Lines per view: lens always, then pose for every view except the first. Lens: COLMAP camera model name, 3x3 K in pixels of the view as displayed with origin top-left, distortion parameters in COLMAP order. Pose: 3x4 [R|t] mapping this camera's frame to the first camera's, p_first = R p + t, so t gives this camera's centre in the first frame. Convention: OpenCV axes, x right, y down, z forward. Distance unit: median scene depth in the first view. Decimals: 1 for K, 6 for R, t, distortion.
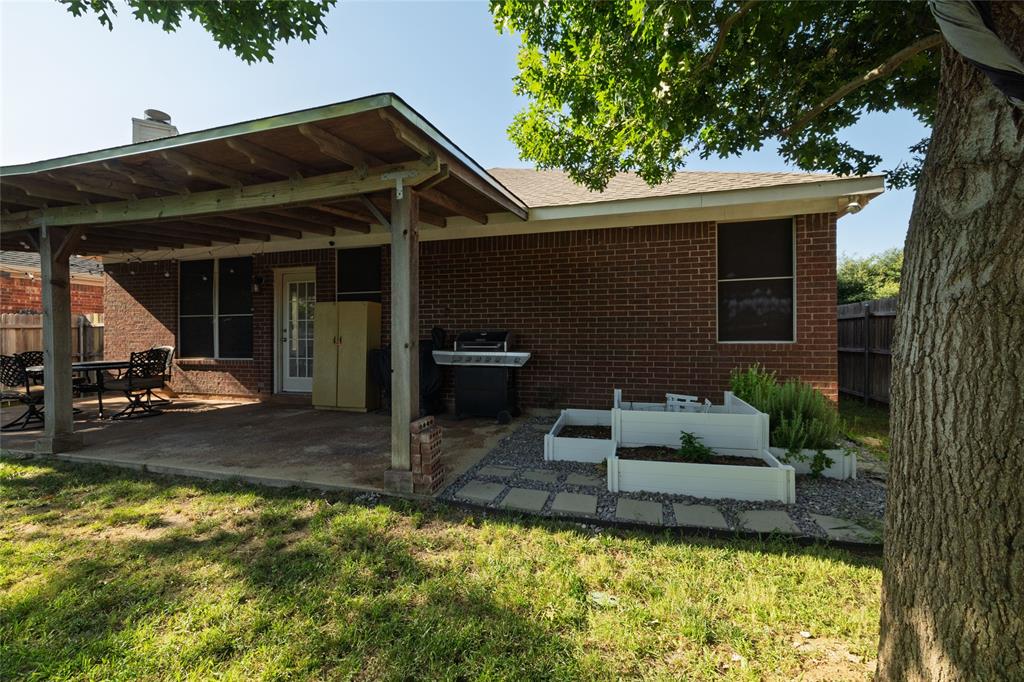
lens RADIAL K [[445.0, 0, 510.6], [0, 445.0, 338.7], [0, 0, 1]] dist [-0.002889, 0.001509]
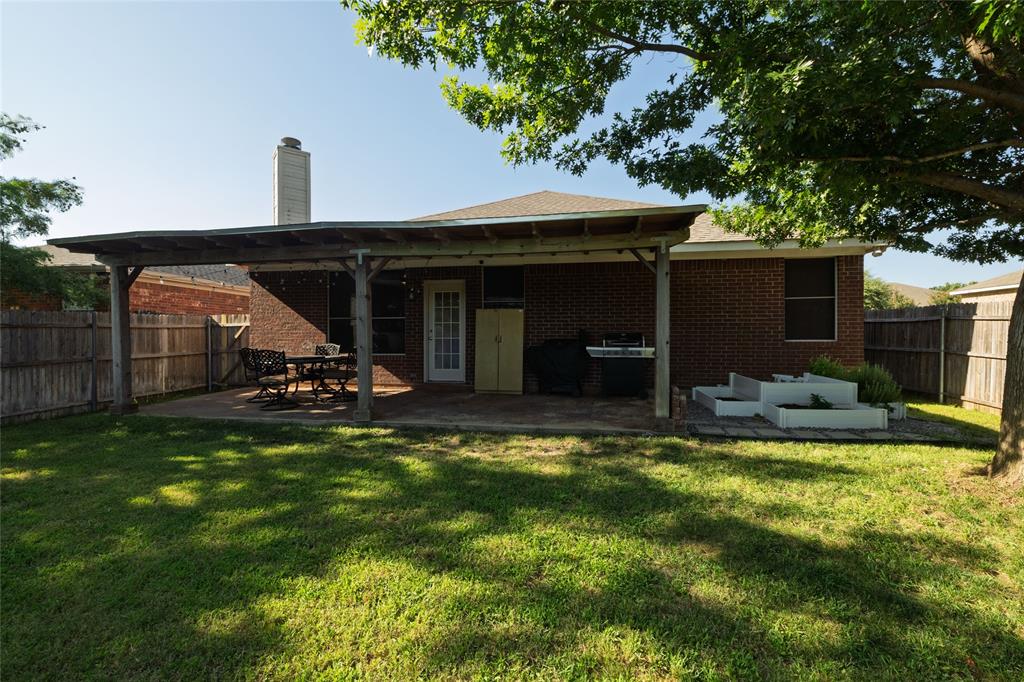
lens RADIAL K [[445.0, 0, 512.8], [0, 445.0, 342.1], [0, 0, 1]] dist [-0.002889, 0.001509]
pose [[0.992348, -0.000028, 0.123474, -0.587943], [-0.001372, 0.999936, 0.011254, -0.002411], [-0.123467, -0.011337, 0.992284, -0.328613]]
